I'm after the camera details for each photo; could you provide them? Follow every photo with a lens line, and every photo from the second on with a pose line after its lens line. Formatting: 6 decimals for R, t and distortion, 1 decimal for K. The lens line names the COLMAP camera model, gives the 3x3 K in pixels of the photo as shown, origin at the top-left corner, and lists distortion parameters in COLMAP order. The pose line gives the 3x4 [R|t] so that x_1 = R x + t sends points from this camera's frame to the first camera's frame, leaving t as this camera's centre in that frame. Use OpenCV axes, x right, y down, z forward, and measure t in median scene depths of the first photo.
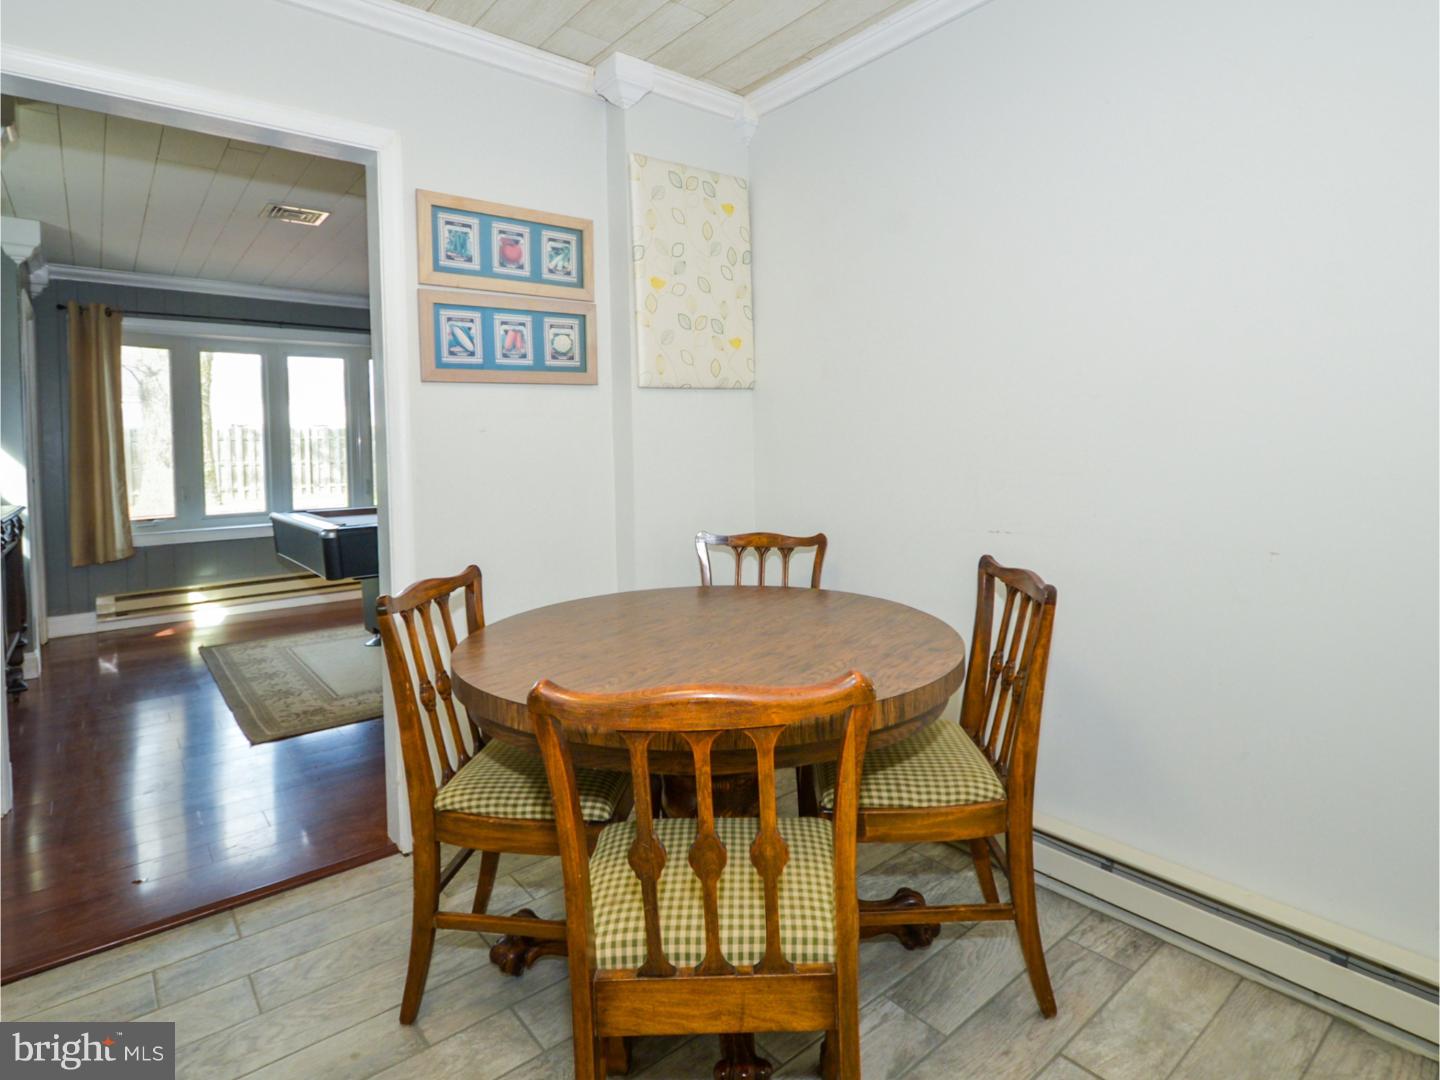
lens RADIAL K [[763.7, 0, 715.8], [0, 763.7, 462.0], [0, 0, 1]] dist [-0.002088, -0.000463]
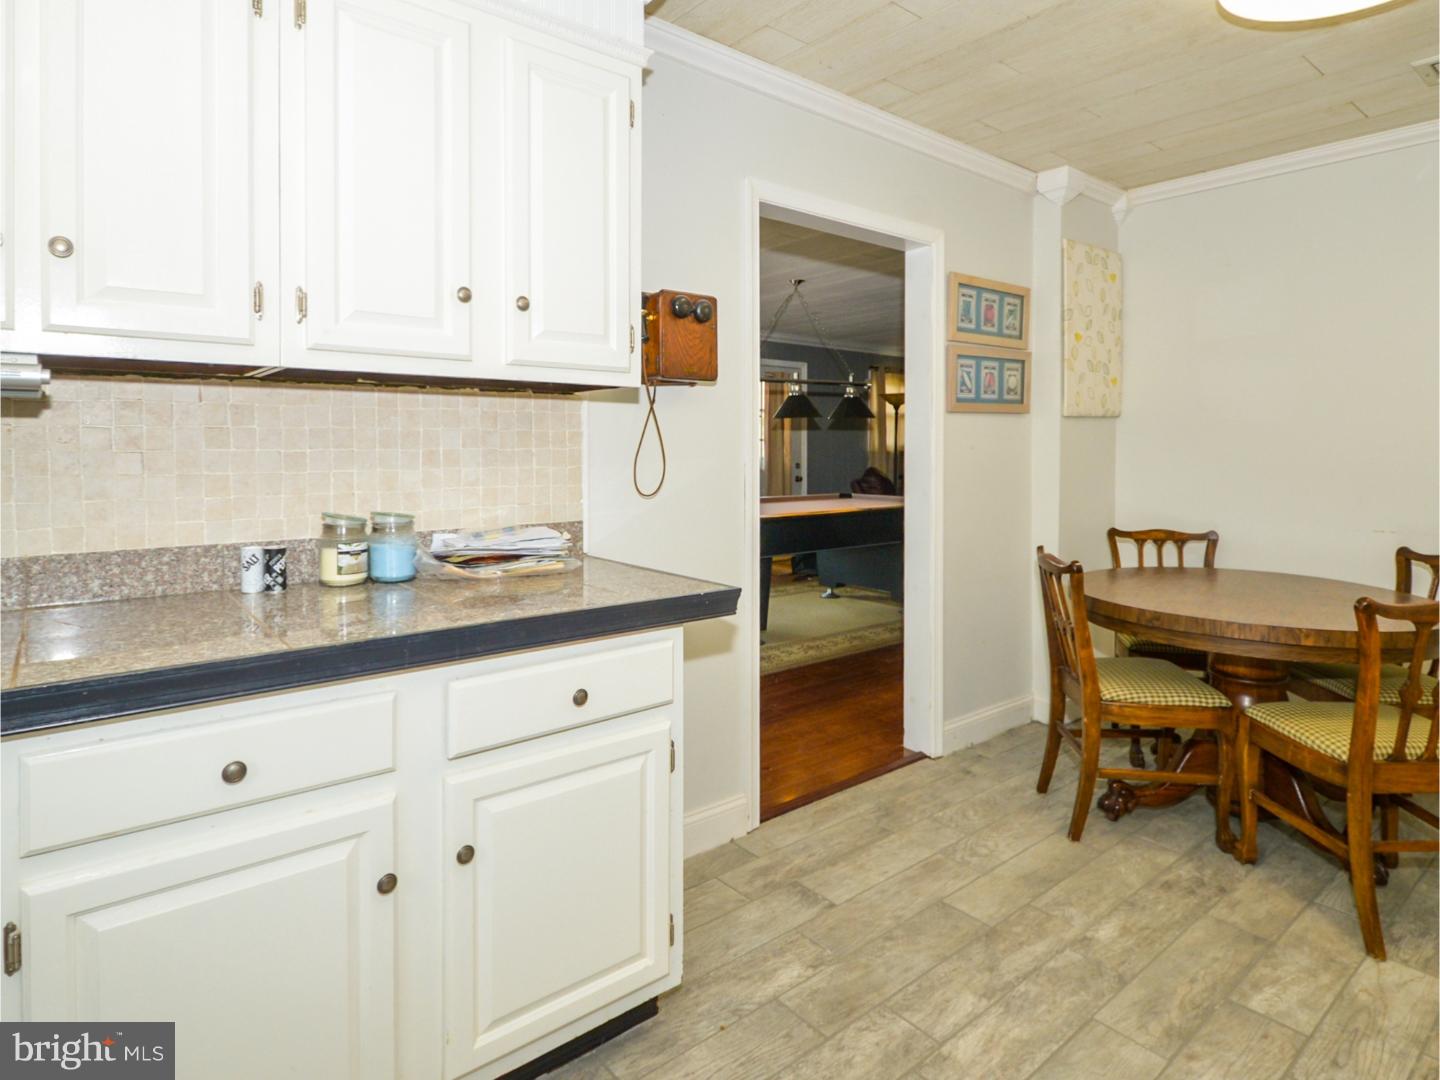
lens RADIAL K [[796.9, 0, 716.6], [0, 796.9, 460.2], [0, 0, 1]] dist [-0.003114, -0.000024]
pose [[0.999560, 0.021876, 0.020021, -0.752498], [-0.021983, 0.999745, 0.005159, -0.015962], [-0.019903, -0.005597, 0.999786, -0.379190]]
